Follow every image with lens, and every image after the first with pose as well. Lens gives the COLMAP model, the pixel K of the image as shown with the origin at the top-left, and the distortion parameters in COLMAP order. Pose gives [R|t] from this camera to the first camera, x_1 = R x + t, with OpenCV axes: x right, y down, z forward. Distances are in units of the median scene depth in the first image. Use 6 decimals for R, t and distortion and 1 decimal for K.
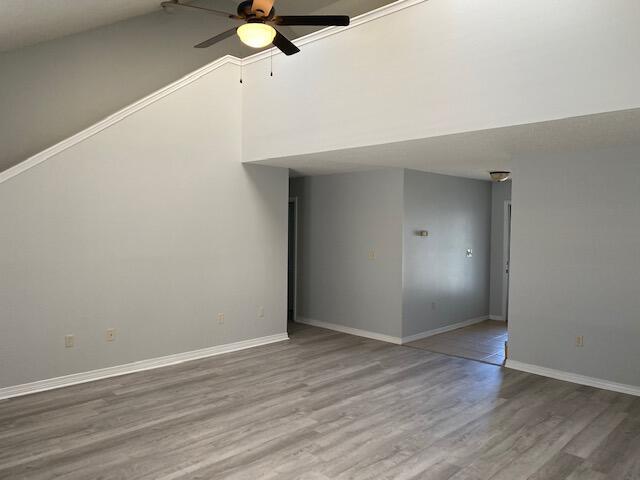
lens RADIAL K [[494.0, 0, 320.0], [0, 494.0, 240.0], [0, 0, 1]] dist [0.008855, -0.001556]
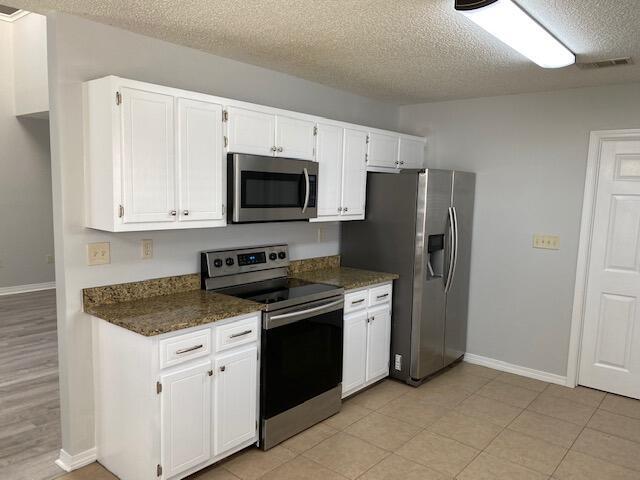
lens RADIAL K [[494.0, 0, 320.0], [0, 494.0, 240.0], [0, 0, 1]] dist [0.008855, -0.001556]
pose [[0.996946, 0.014504, 0.076732, 0.698757], [-0.020302, 0.996952, 0.075335, 0.021940], [-0.075406, -0.076663, 0.994202, -0.216051]]
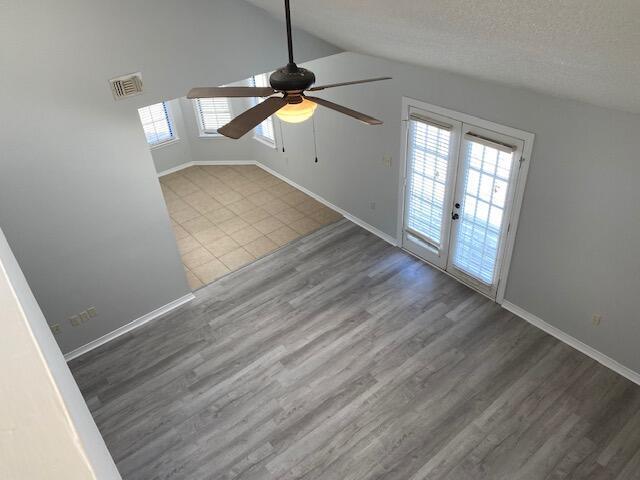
lens RADIAL K [[494.0, 0, 320.0], [0, 494.0, 240.0], [0, 0, 1]] dist [0.008855, -0.001556]
pose [[-0.990208, -0.021997, 0.137856, -0.278904], [0.064339, 0.804462, 0.590509, -0.693480], [-0.123889, 0.593597, -0.795169, 1.693899]]
